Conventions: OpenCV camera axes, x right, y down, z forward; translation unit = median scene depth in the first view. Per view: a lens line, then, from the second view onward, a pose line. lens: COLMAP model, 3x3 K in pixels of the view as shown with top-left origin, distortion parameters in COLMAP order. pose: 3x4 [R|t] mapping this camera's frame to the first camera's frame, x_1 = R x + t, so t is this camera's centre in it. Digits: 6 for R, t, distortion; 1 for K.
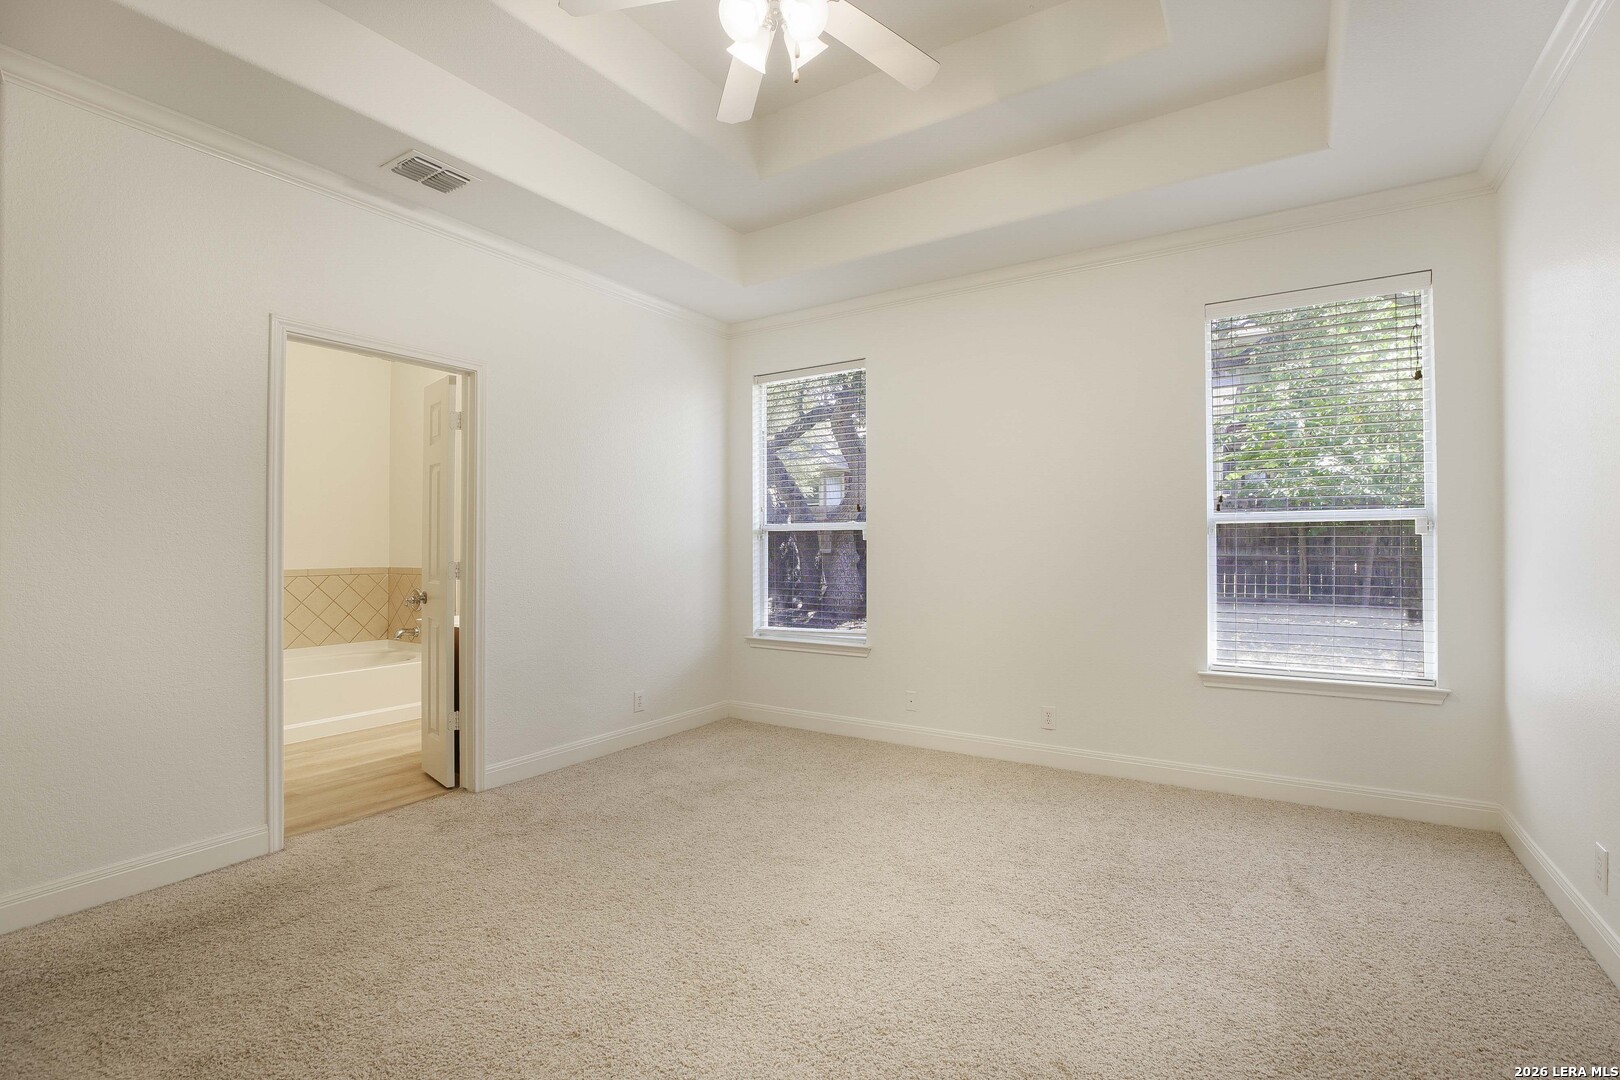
lens RADIAL K [[742.8, 0, 810.0], [0, 742.8, 540.0], [0, 0, 1]] dist [-0.042544, 0.013060]
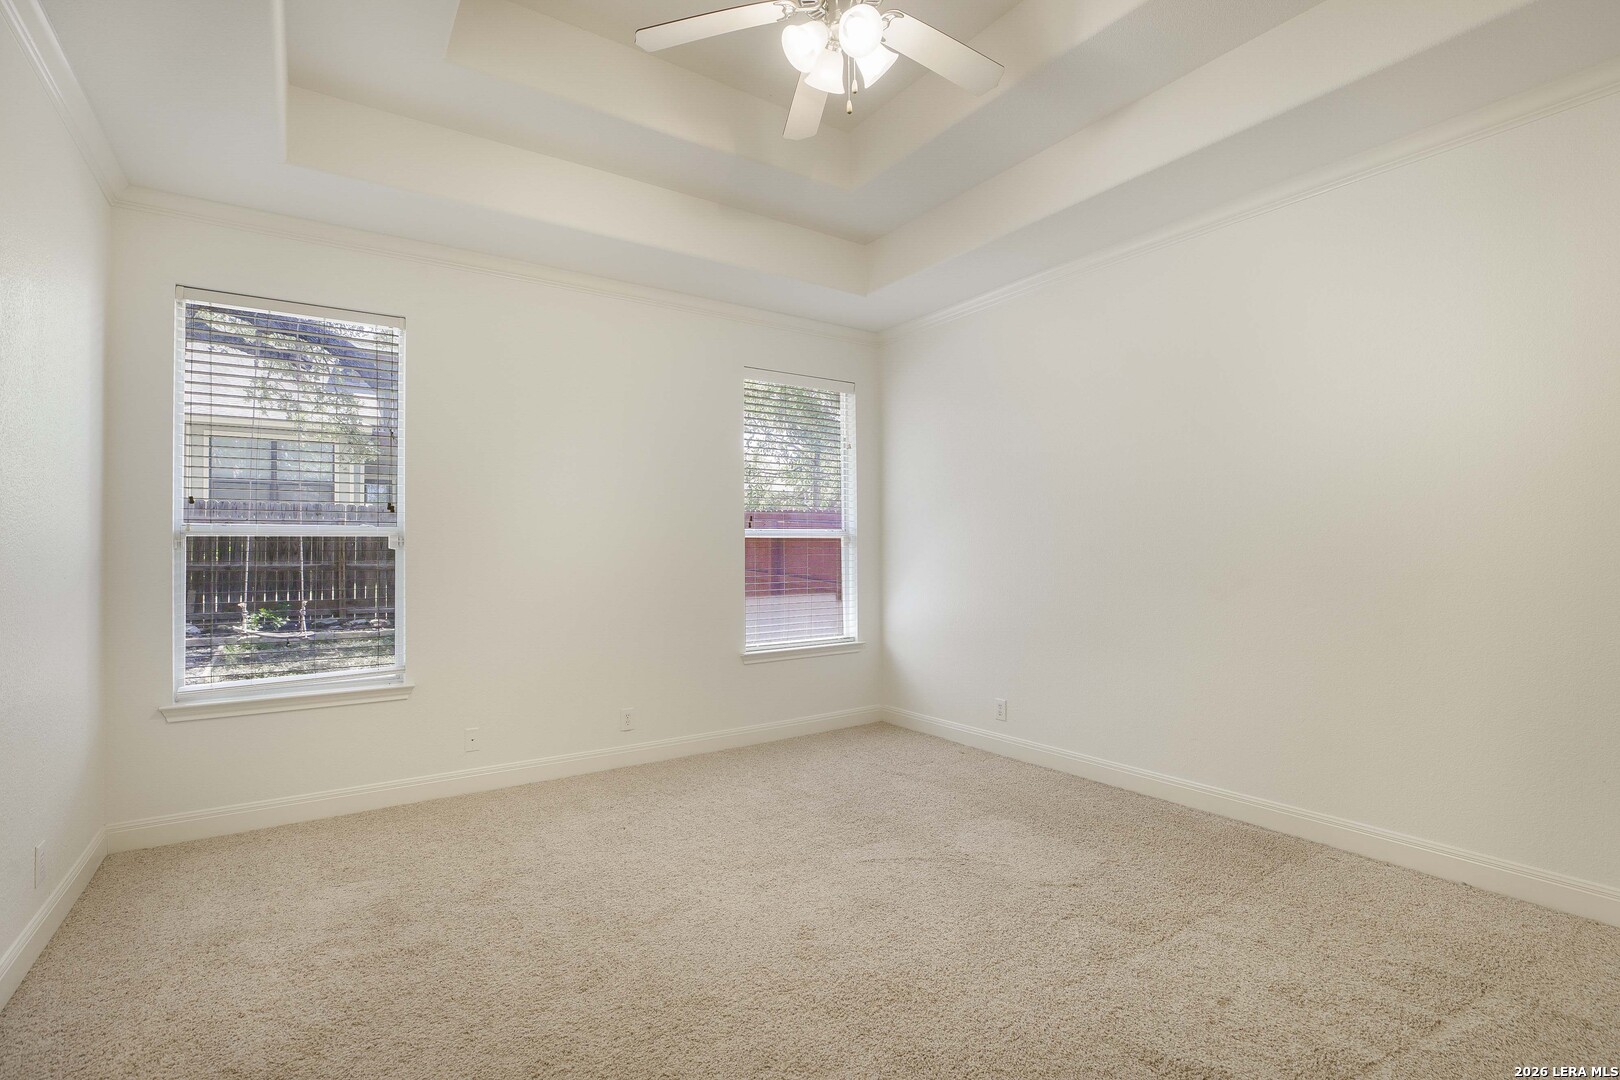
lens RADIAL K [[742.8, 0, 810.0], [0, 742.8, 540.0], [0, 0, 1]] dist [-0.042544, 0.013060]
pose [[0.382628, 0.015060, 0.923780, -0.606519], [0.002337, 0.999848, -0.017268, 0.006270], [-0.923899, 0.008766, 0.382535, 0.397436]]
